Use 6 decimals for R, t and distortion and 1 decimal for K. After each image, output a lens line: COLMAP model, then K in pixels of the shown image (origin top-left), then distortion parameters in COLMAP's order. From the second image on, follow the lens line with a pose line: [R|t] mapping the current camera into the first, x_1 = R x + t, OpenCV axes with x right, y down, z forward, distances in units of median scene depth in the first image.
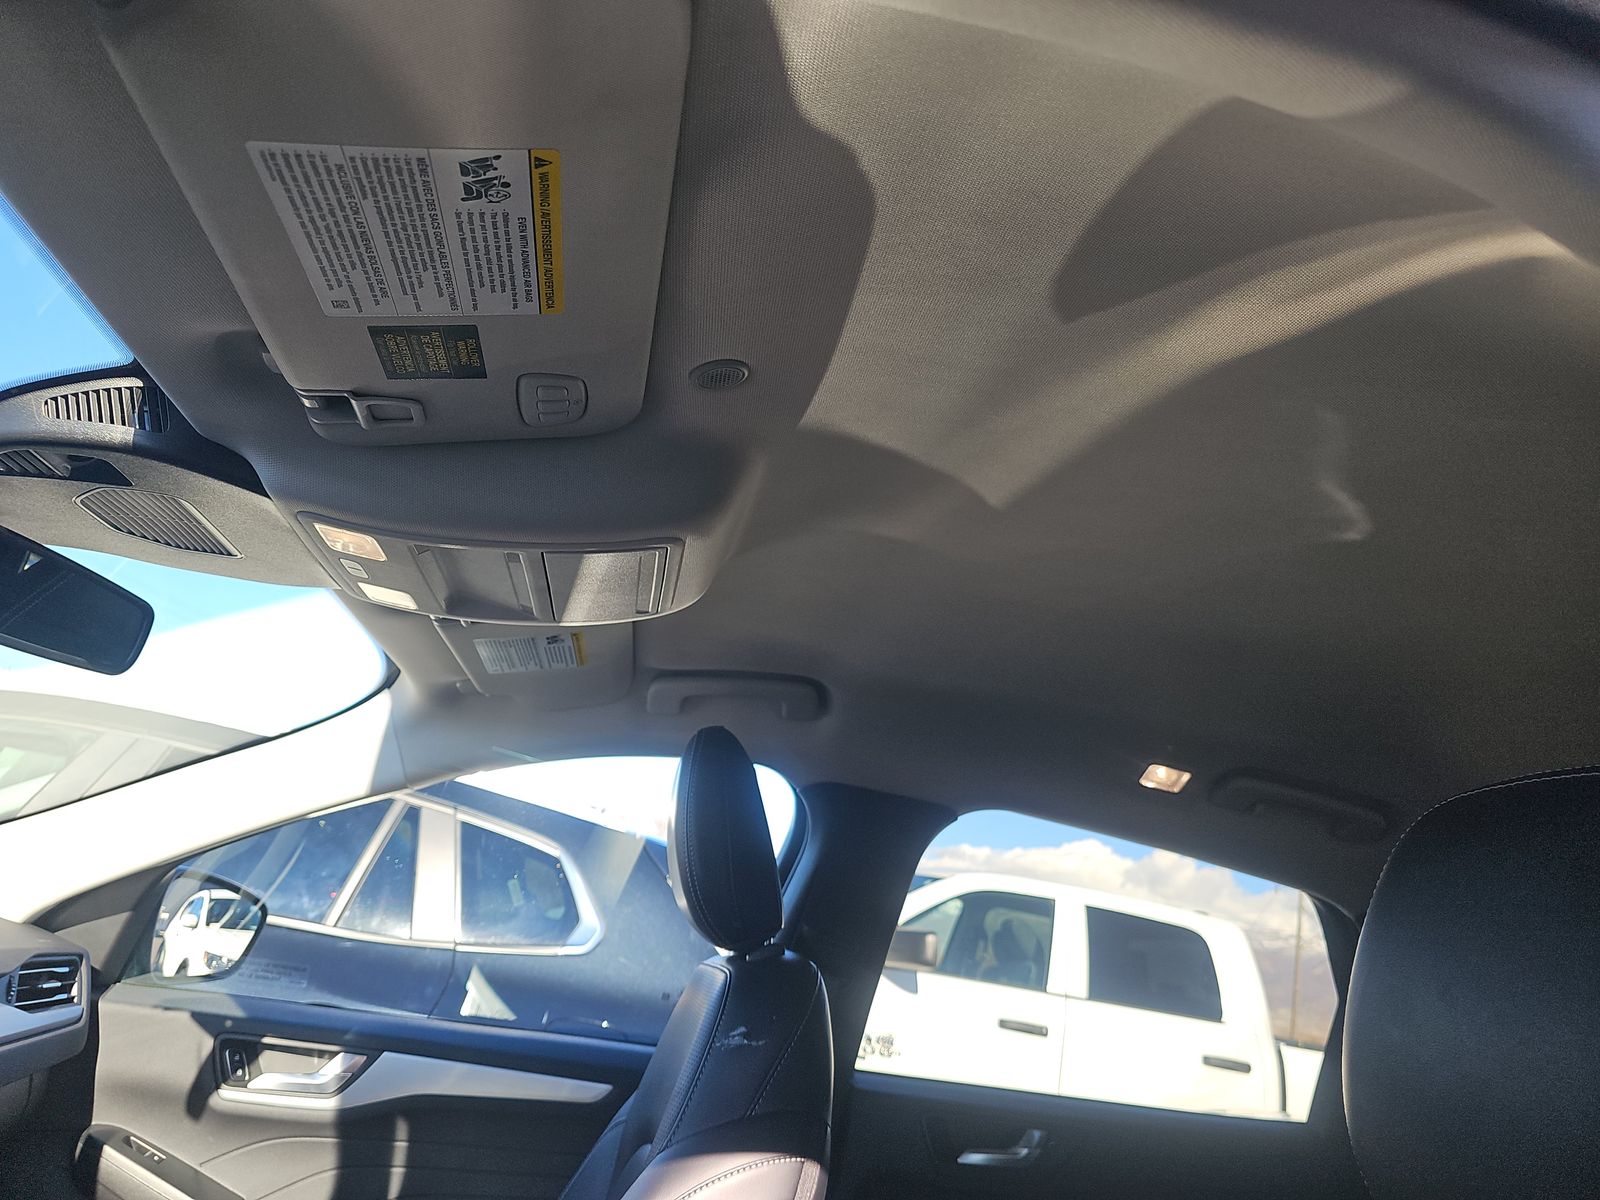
lens RADIAL K [[1000.7, 0, 789.8], [0, 1000.7, 604.6], [0, 0, 1]] dist [0.036062, -0.023591]
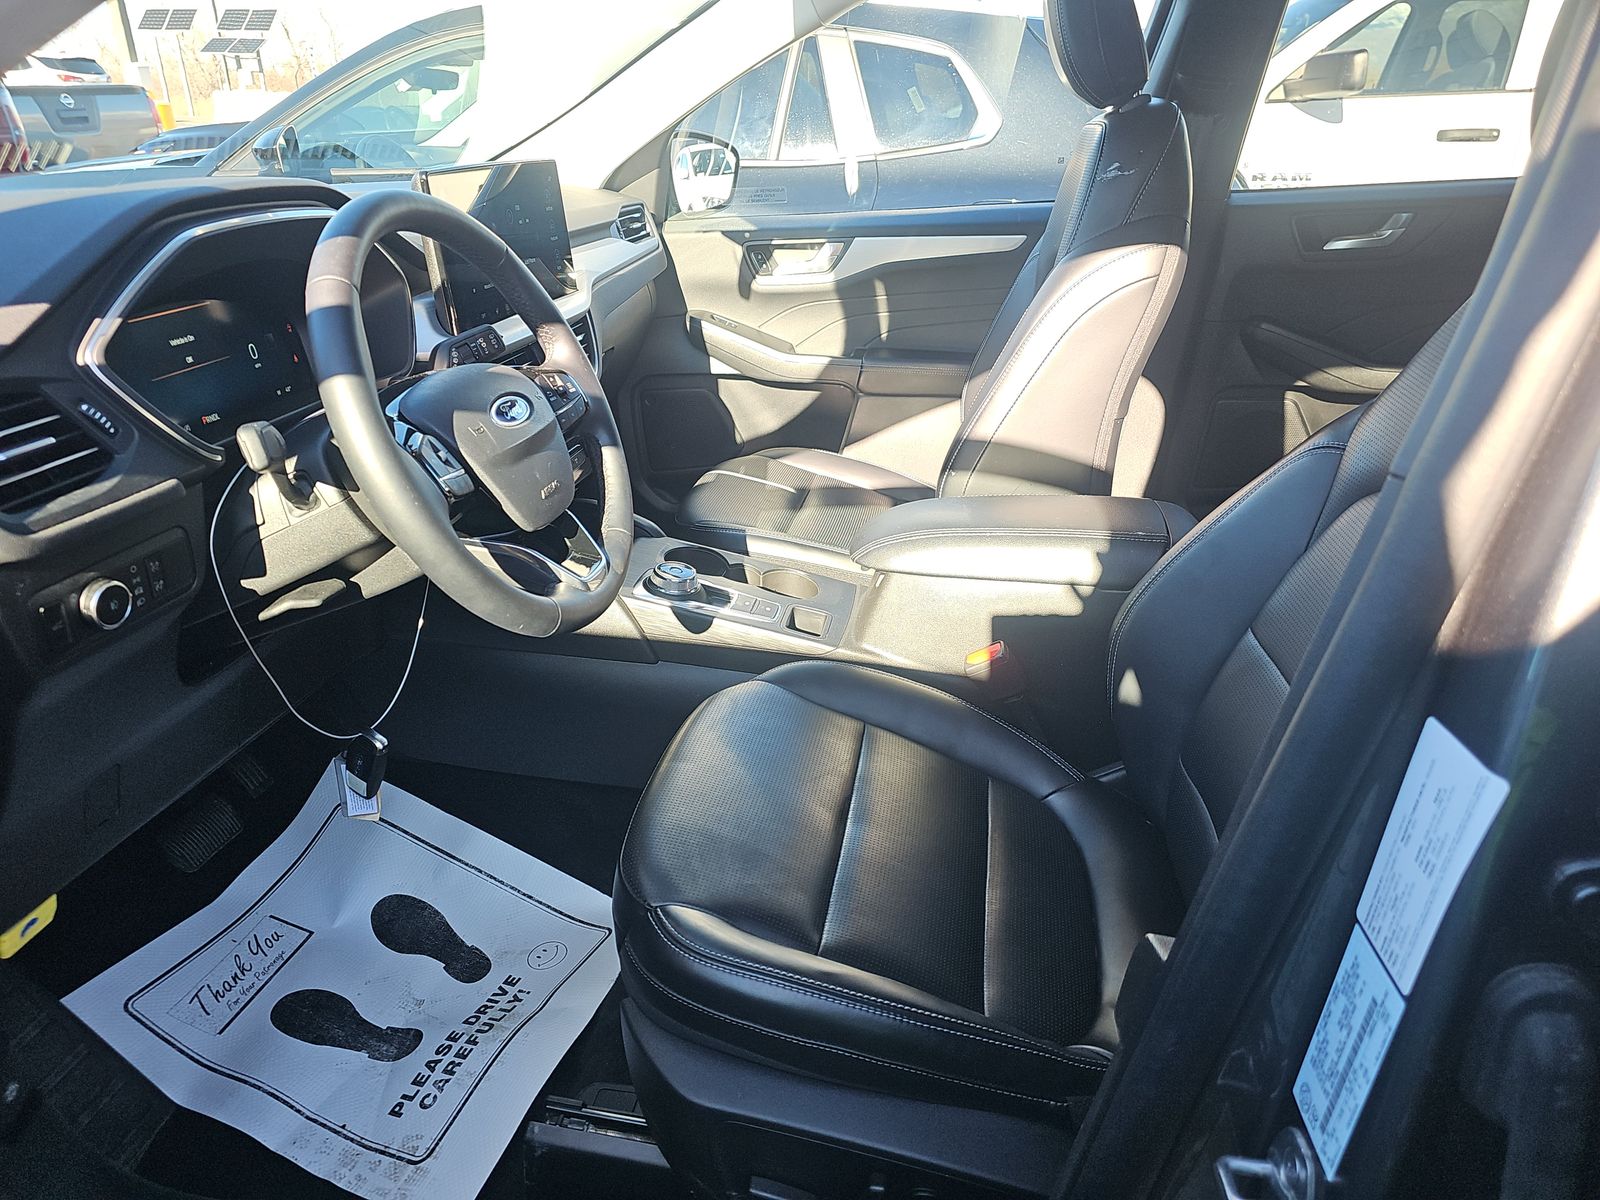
lens RADIAL K [[1000.7, 0, 789.8], [0, 1000.7, 604.6], [0, 0, 1]] dist [0.036062, -0.023591]
pose [[0.920312, -0.010974, -0.391031, 0.047212], [0.275837, 0.727002, 0.628794, -0.079924], [0.277380, -0.686547, 0.672096, -0.287057]]
